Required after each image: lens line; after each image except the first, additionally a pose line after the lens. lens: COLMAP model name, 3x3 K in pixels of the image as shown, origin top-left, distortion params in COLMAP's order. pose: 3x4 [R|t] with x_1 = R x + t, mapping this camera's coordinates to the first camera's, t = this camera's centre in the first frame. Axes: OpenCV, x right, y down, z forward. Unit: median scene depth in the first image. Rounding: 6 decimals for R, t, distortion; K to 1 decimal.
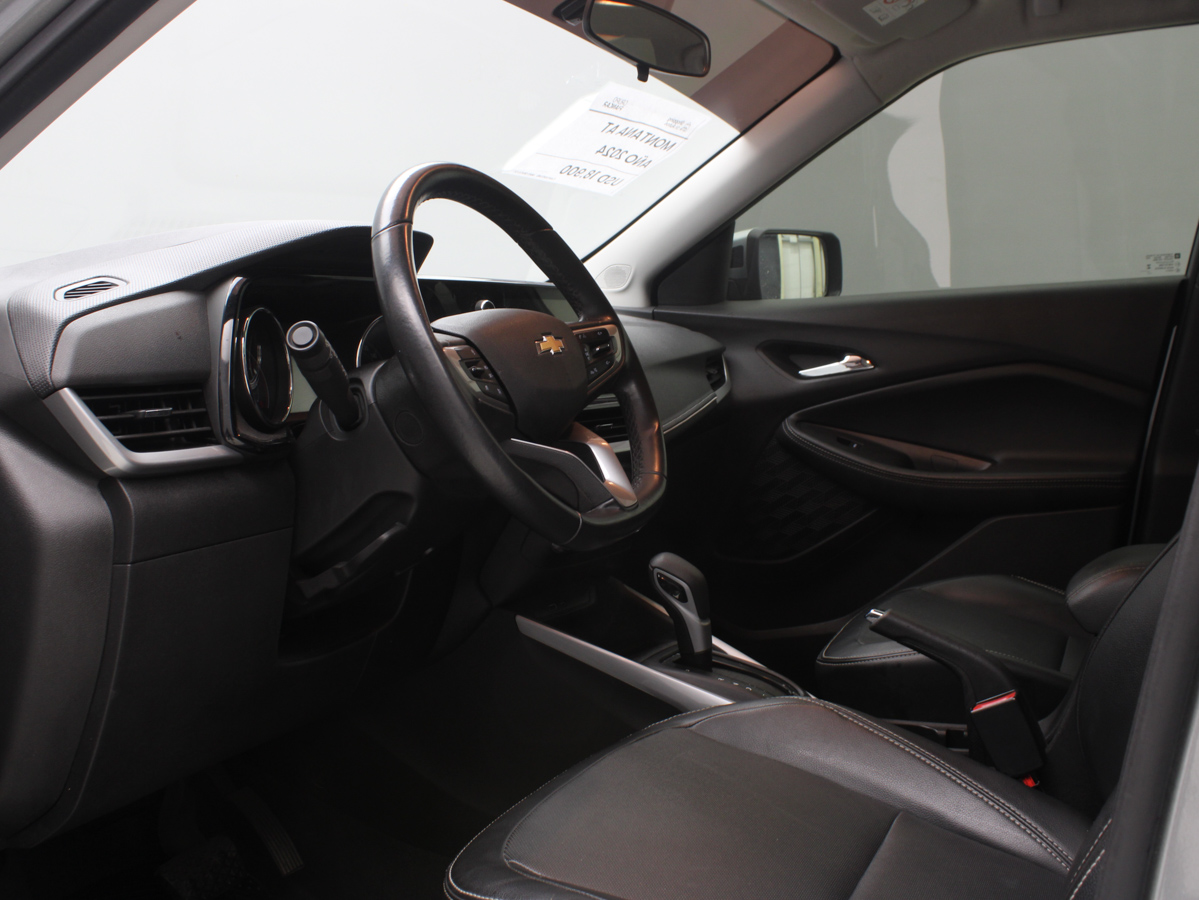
lens RADIAL K [[1086.1, 0, 599.8], [0, 1086.1, 451.5], [0, 0, 1]] dist [-0.085268, -0.004594]
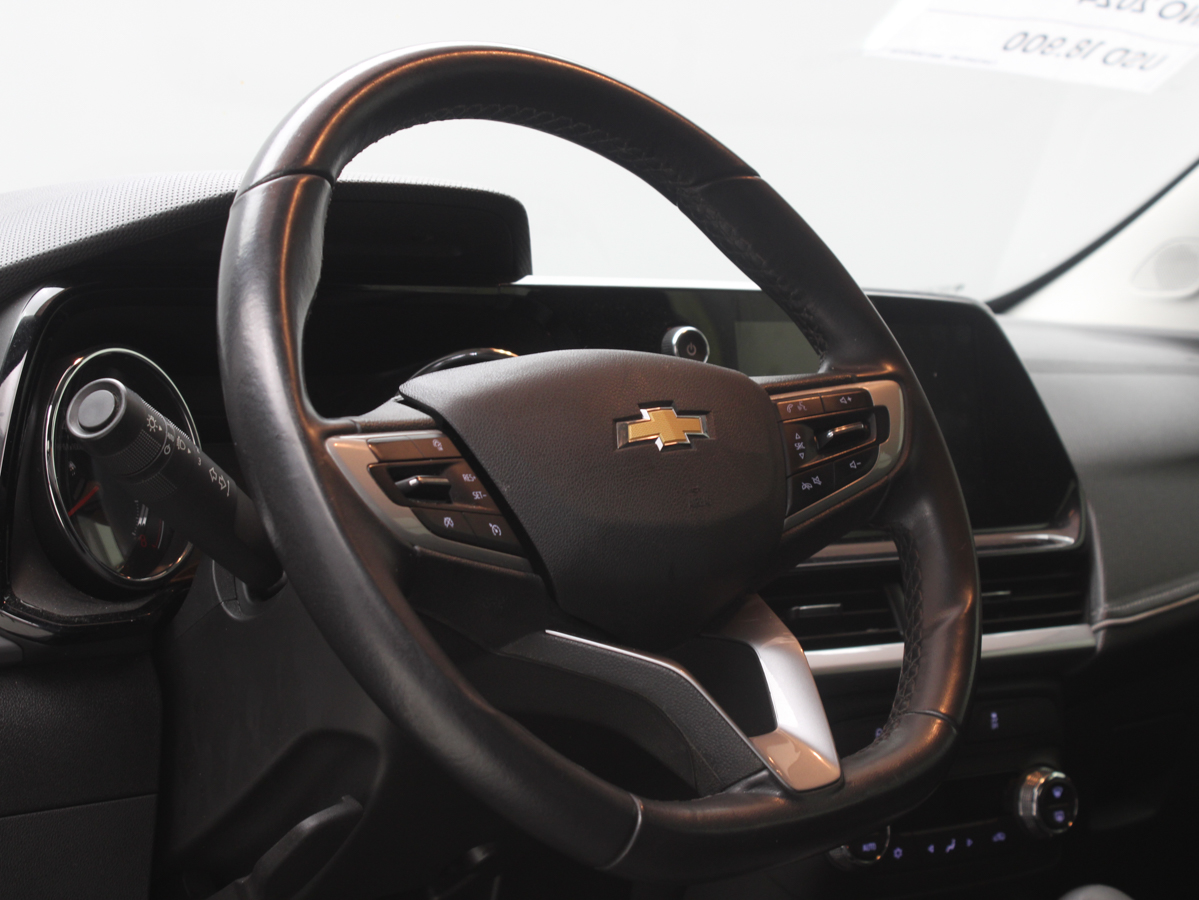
lens RADIAL K [[2210.0, 0, 599.4], [0, 2210.0, 450.0], [0, 0, 1]] dist [0.047592, 0.000000]
pose [[0.950749, 0.009274, -0.309822, 0.213359], [-0.032961, 0.996910, -0.071308, -0.020007], [0.308203, 0.078008, 0.948117, 0.095513]]
